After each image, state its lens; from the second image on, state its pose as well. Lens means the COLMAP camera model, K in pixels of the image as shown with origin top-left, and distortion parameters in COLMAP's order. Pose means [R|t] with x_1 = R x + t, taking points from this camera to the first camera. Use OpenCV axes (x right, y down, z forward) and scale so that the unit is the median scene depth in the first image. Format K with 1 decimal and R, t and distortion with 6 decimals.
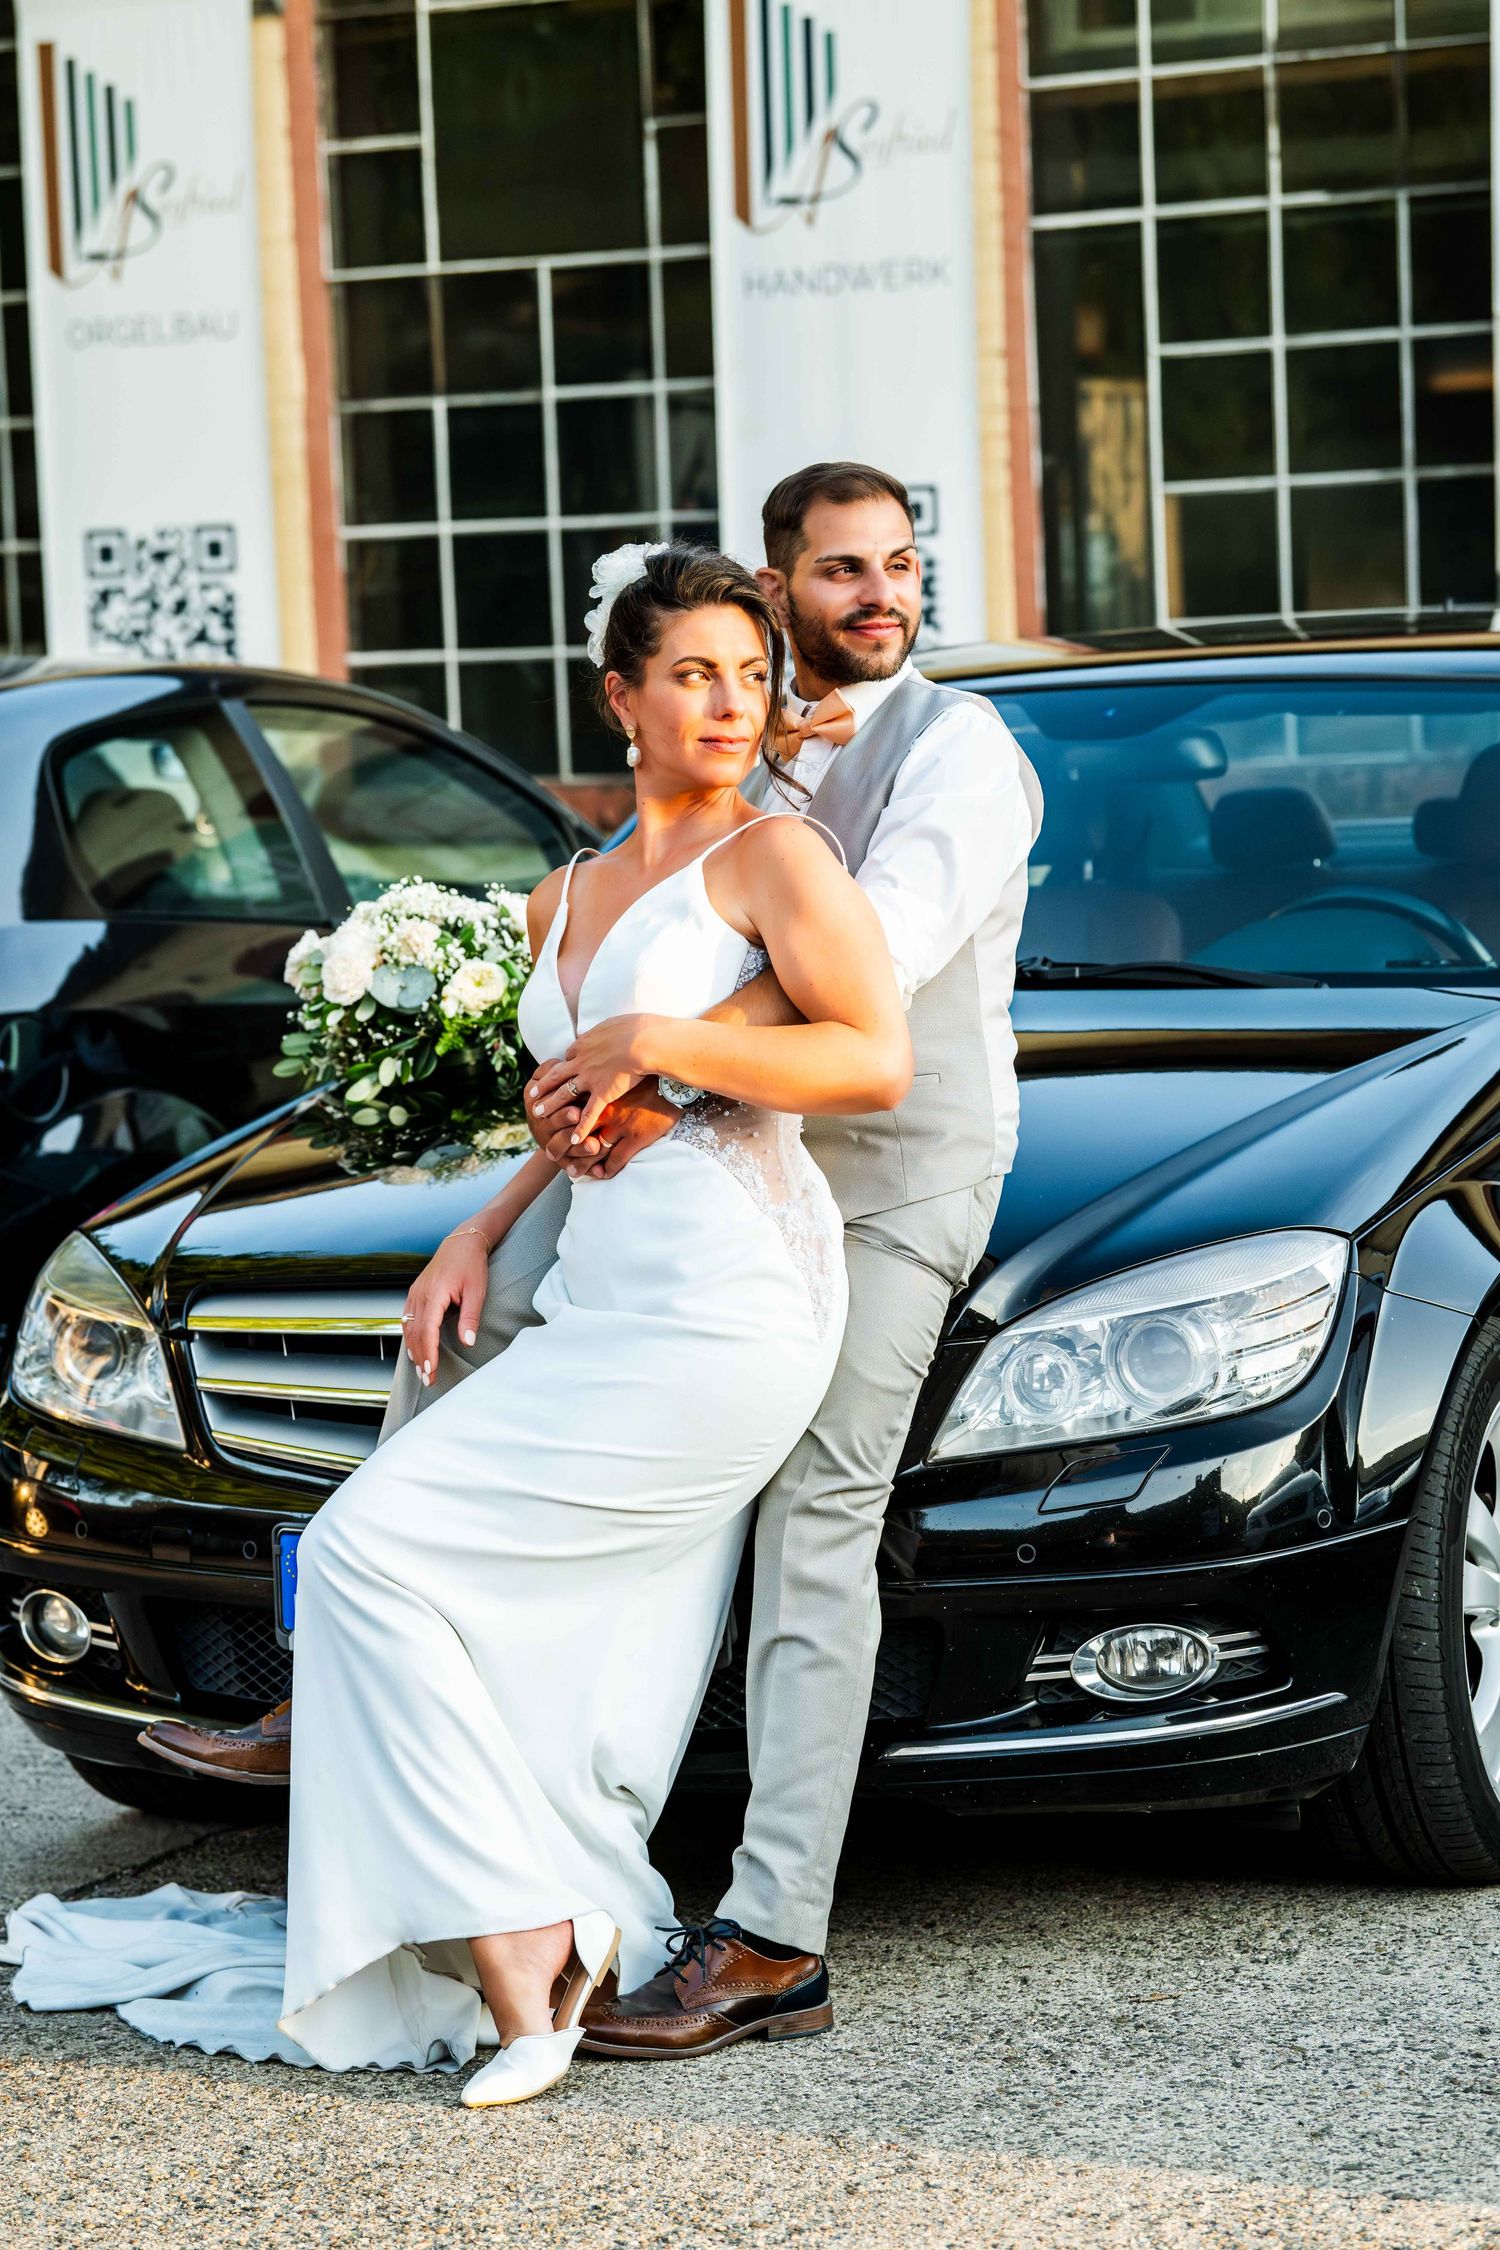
lens RADIAL K [[5542.8, 0, 749.1], [0, 5542.8, 1117.5], [0, 0, 1]] dist [0.284205, 0.000000]
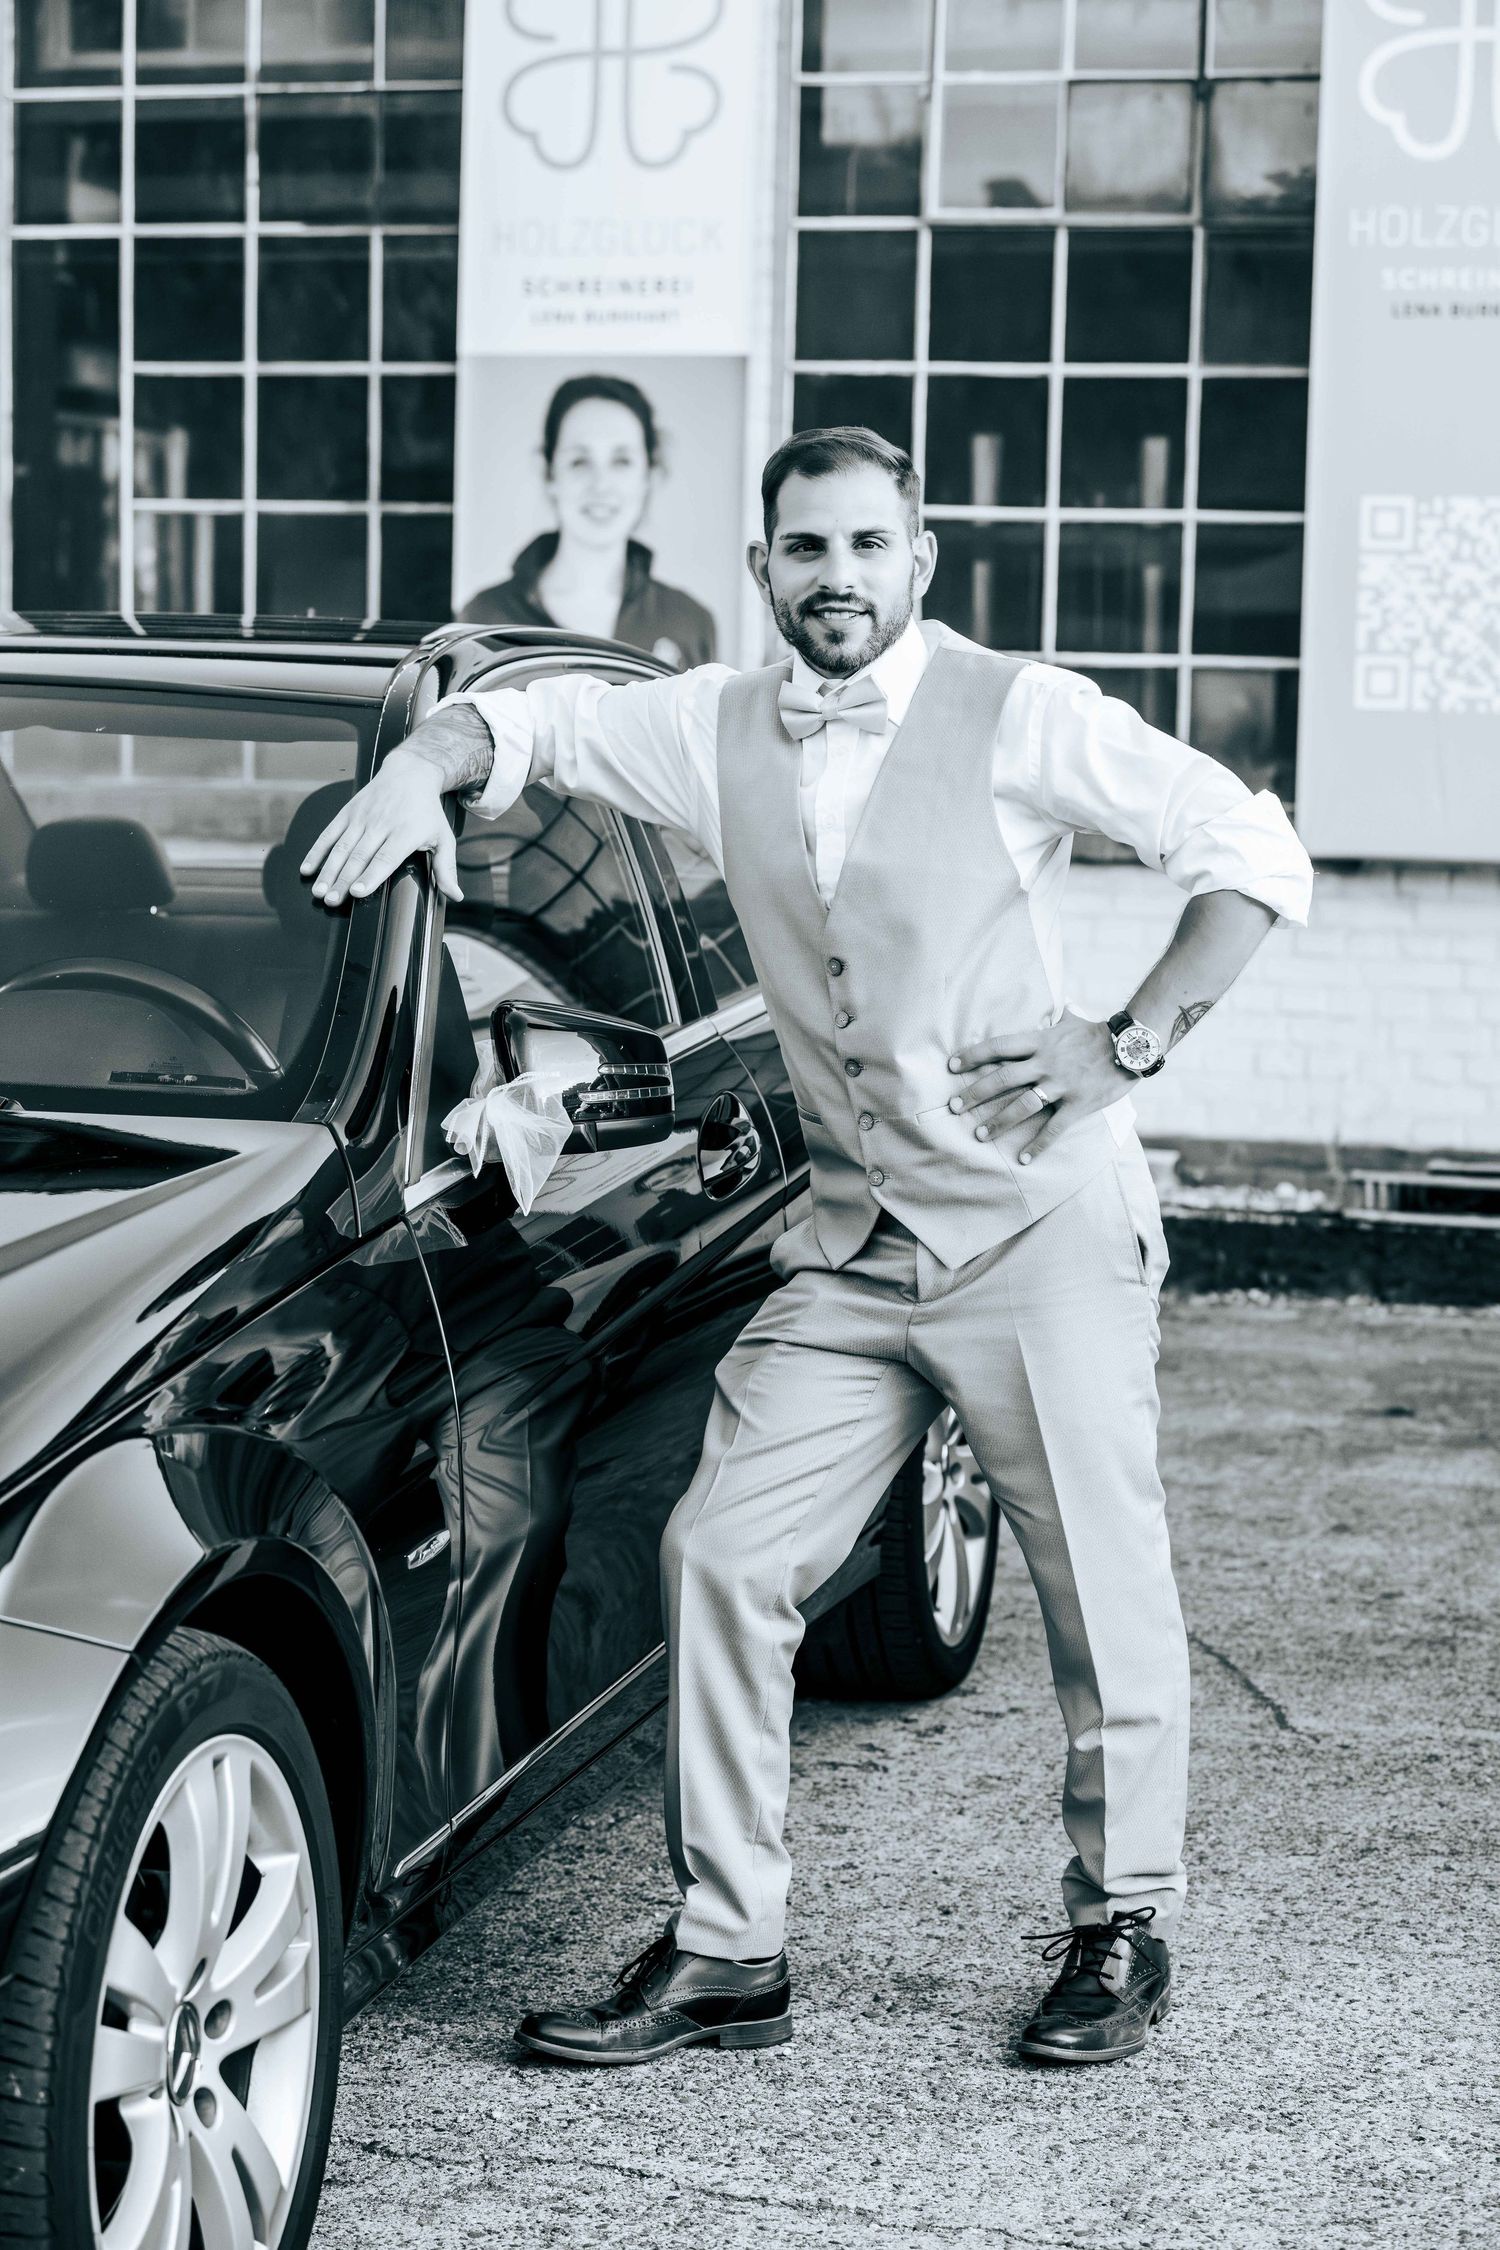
lens RADIAL K [[4401.1, 0, 756.9], [0, 4401.1, 1132.6], [0, 0, 1]] dist [-0.047416, 0.000000]
pose [[0.982198, 0.041509, 0.183206, 0.098751], [-0.044348, 0.998951, 0.011424, -0.032665], [-0.182540, -0.019346, 0.983008, 0.451717]]
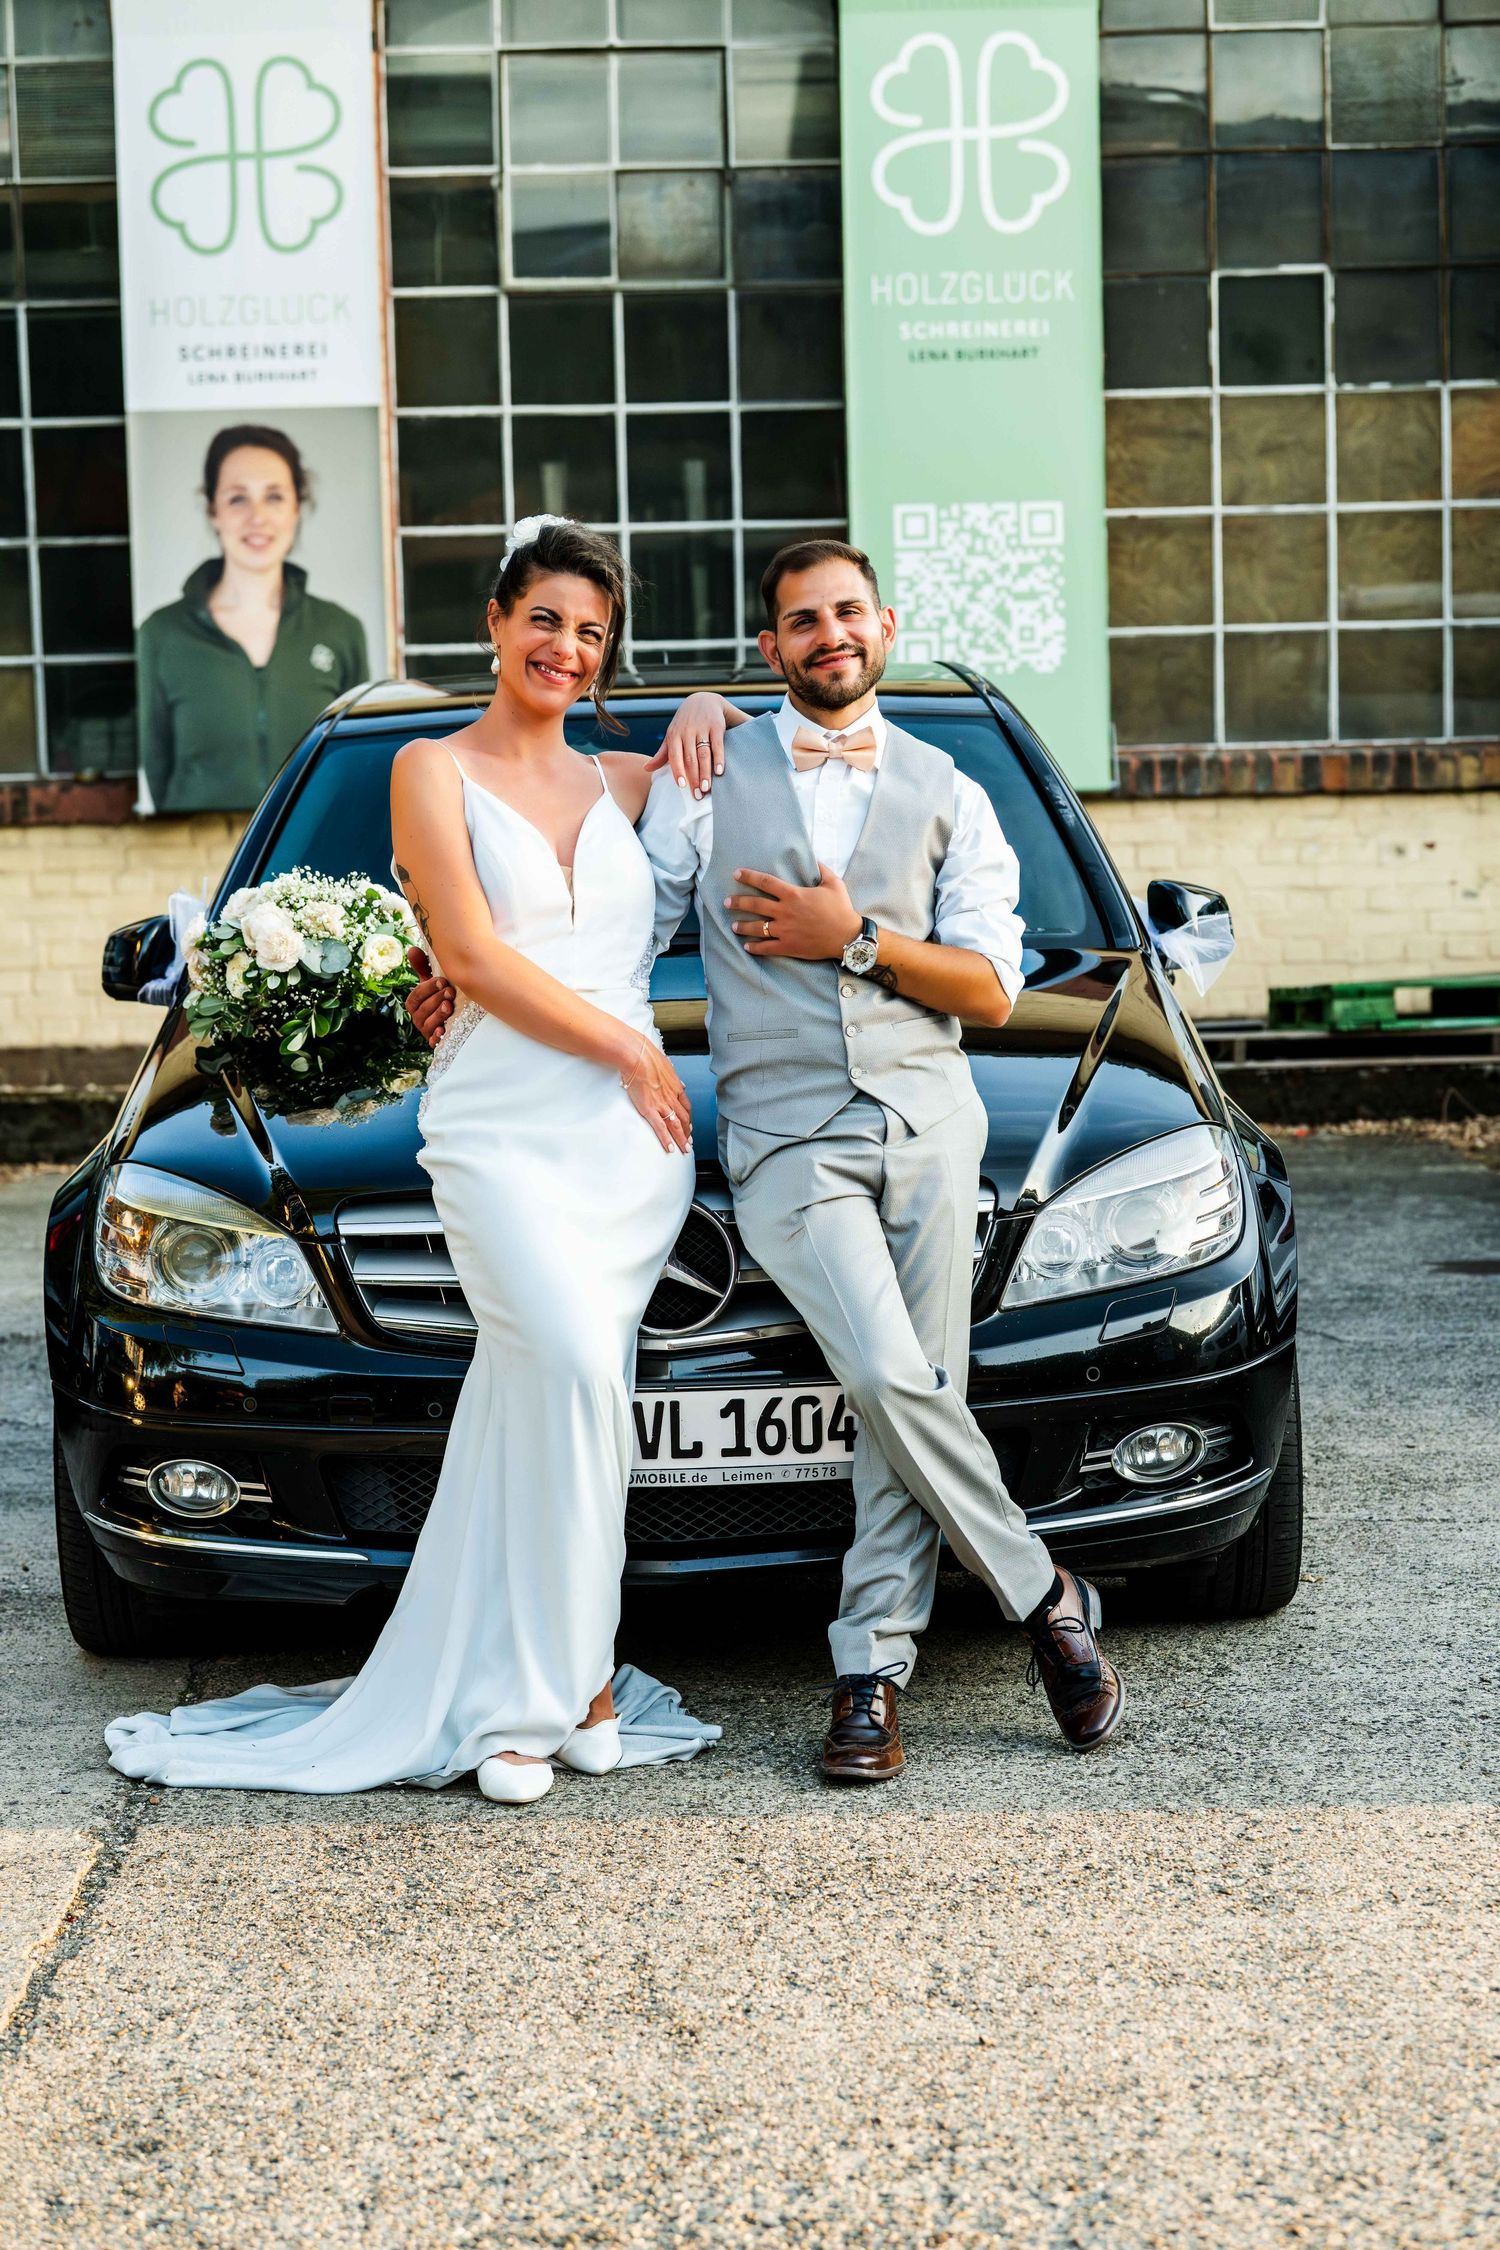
lens RADIAL K [[5039.2, 0, 742.6], [0, 5039.2, 1114.1], [0, 0, 1]] dist [0.013214, 0.000000]
pose [[0.897792, -0.025199, 0.439698, -0.464102], [0.025988, 0.999653, 0.004225, 0.008528], [-0.439652, 0.007634, 0.898136, -0.026382]]
